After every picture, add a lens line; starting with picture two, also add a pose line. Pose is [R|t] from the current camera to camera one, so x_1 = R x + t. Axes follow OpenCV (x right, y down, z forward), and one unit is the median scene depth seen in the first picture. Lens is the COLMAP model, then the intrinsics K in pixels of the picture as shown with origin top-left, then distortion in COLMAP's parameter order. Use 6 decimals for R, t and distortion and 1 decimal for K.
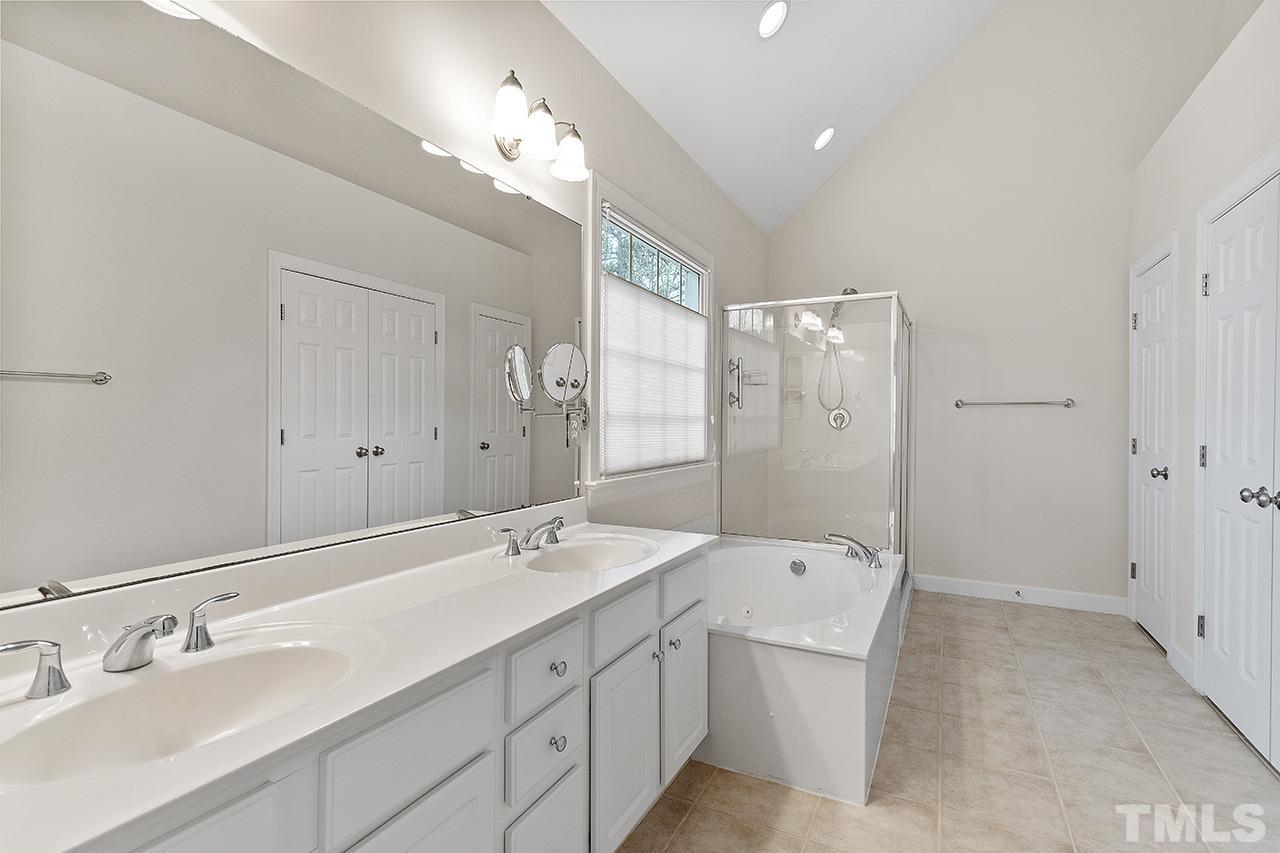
lens RADIAL K [[615.2, 0, 637.8], [0, 615.2, 426.1], [0, 0, 1]] dist [0.002021, 0.000426]
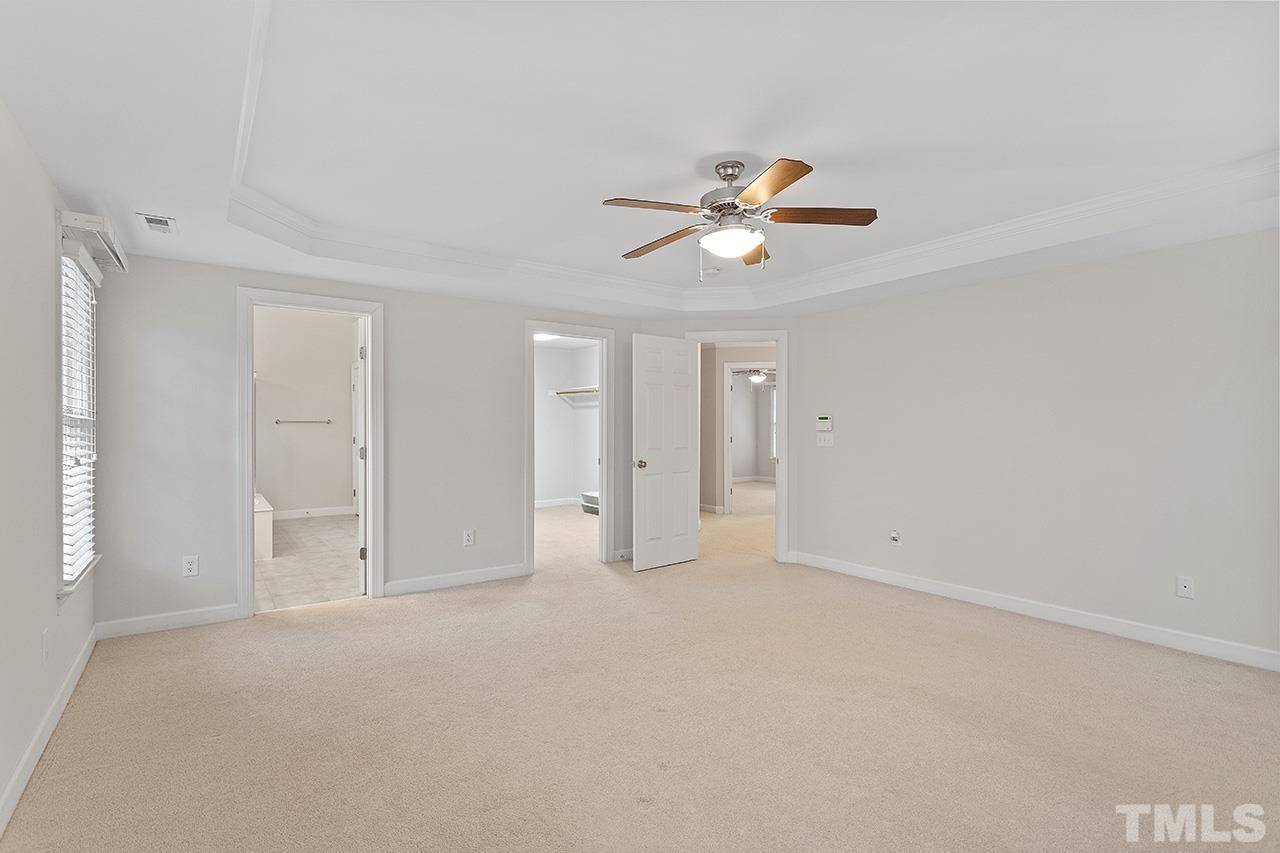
lens RADIAL K [[615.2, 0, 638.8], [0, 615.2, 429.5], [0, 0, 1]] dist [0.002021, 0.000426]
pose [[0.465398, -0.010353, 0.885041, -0.708857], [0.014127, 0.999891, 0.004268, -0.004910], [-0.884989, 0.010516, 0.465493, -0.974192]]
